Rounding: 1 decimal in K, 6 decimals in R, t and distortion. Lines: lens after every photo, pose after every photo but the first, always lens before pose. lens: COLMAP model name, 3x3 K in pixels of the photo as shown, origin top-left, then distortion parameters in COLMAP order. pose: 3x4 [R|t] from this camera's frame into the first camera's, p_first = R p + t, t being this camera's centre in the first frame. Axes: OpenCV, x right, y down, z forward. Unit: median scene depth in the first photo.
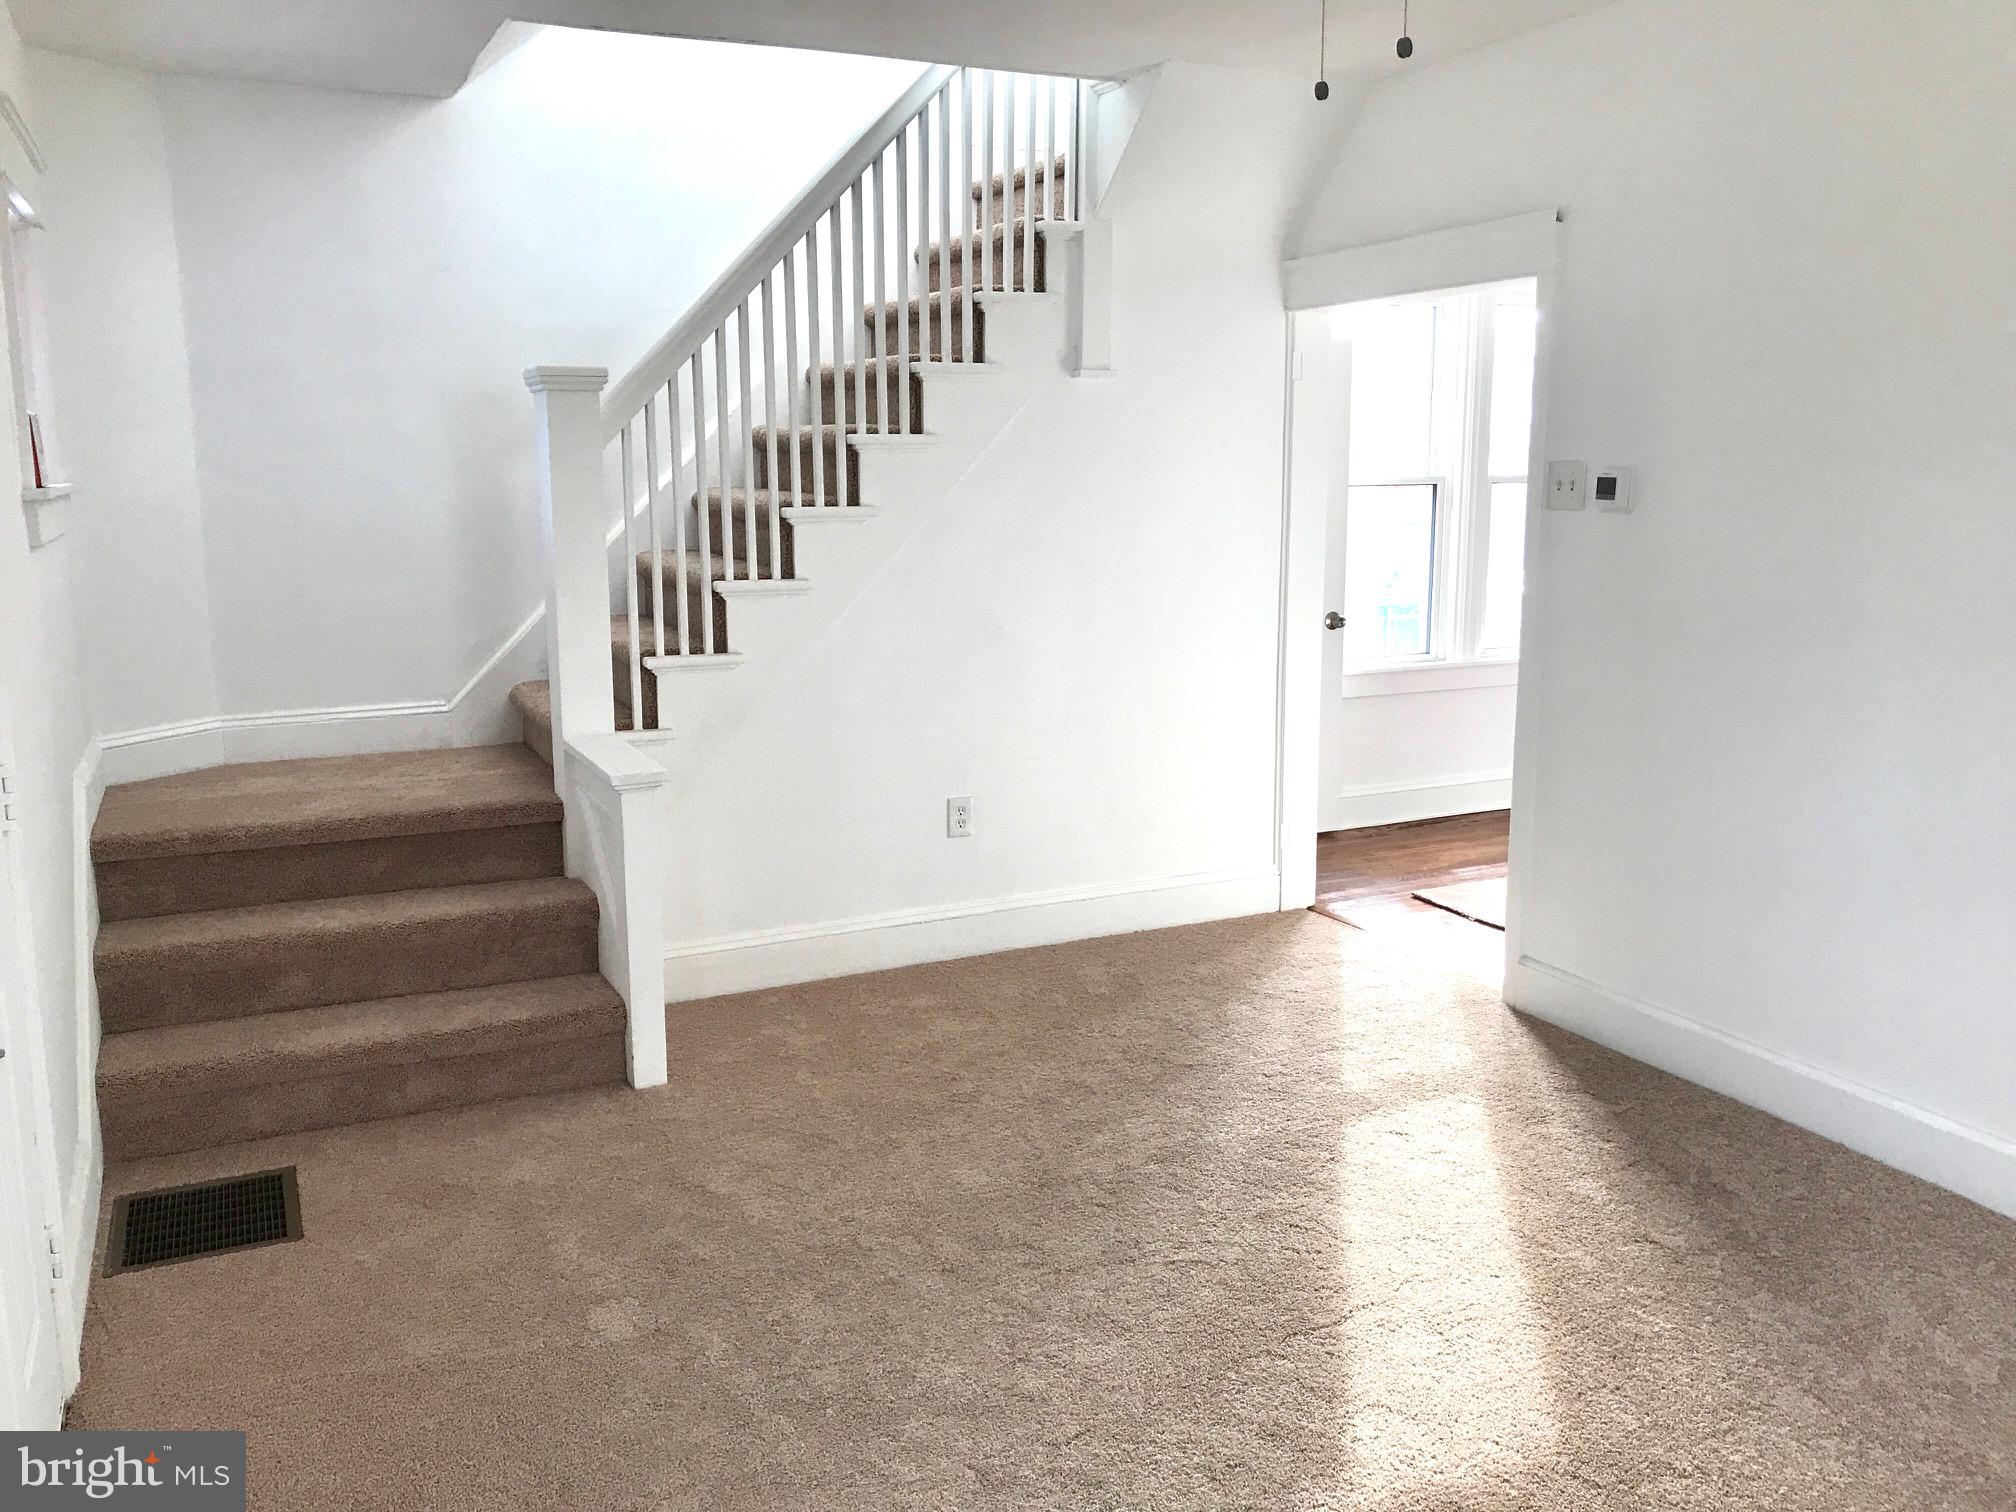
lens RADIAL K [[1673.7, 0, 998.8], [0, 1673.7, 753.5], [0, 0, 1]] dist [0.074372, -0.065948]
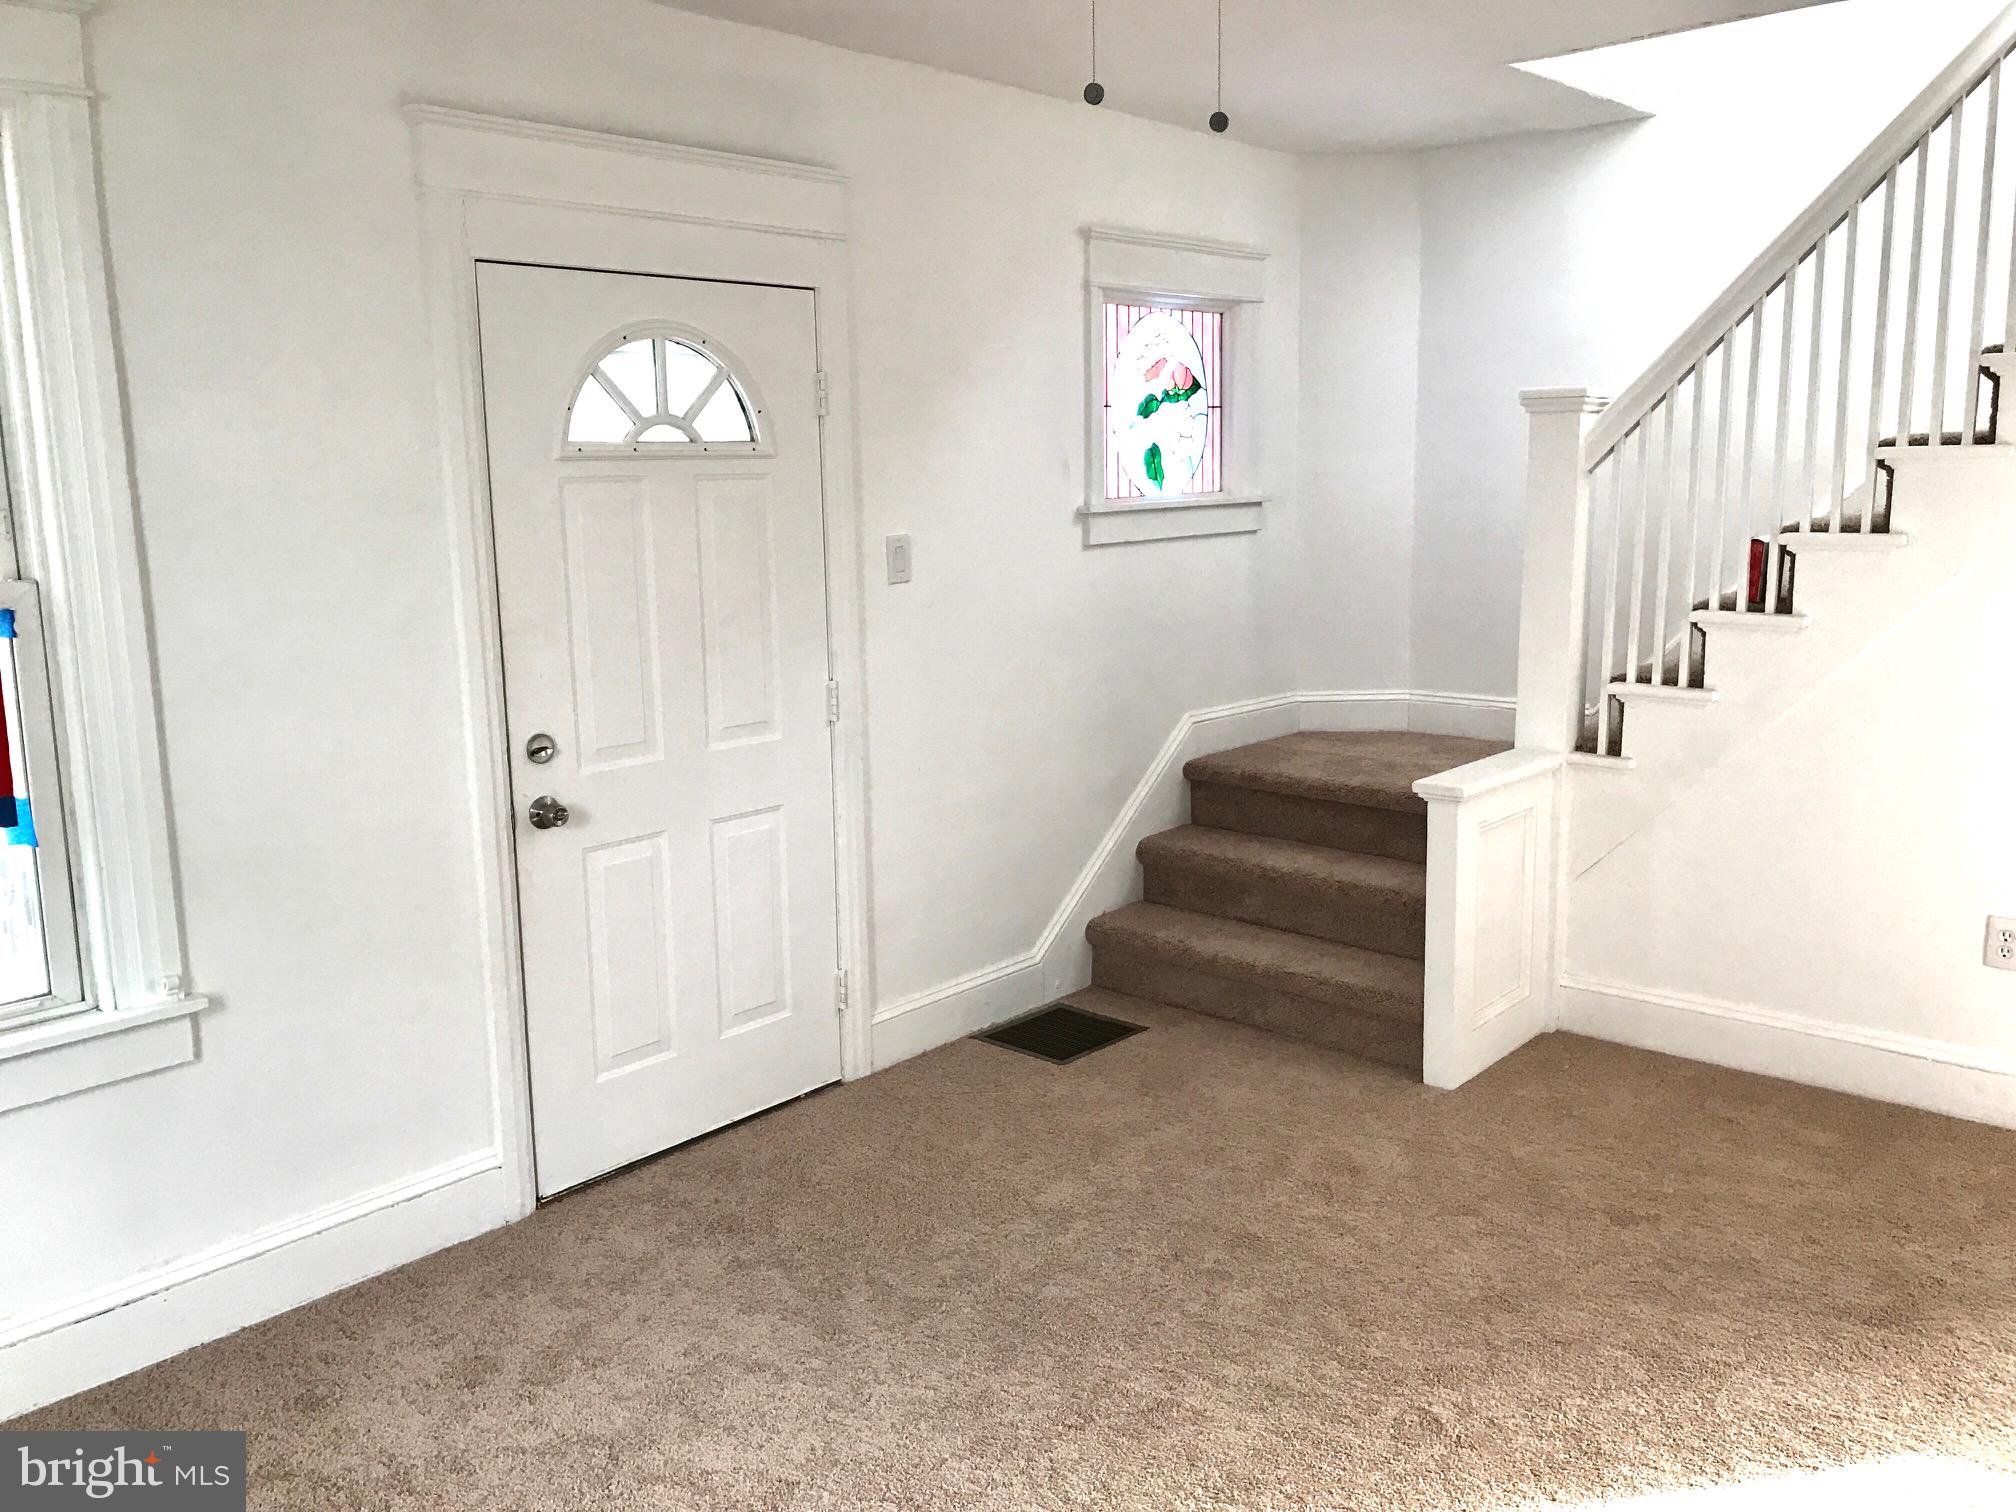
lens RADIAL K [[1673.7, 0, 1003.4], [0, 1673.7, 760.6], [0, 0, 1]] dist [0.074372, -0.065948]
pose [[0.399765, 0.168733, -0.900953, 0.565578], [-0.150356, 0.981668, 0.117135, -0.078158], [0.904202, 0.088638, 0.417807, 0.293973]]
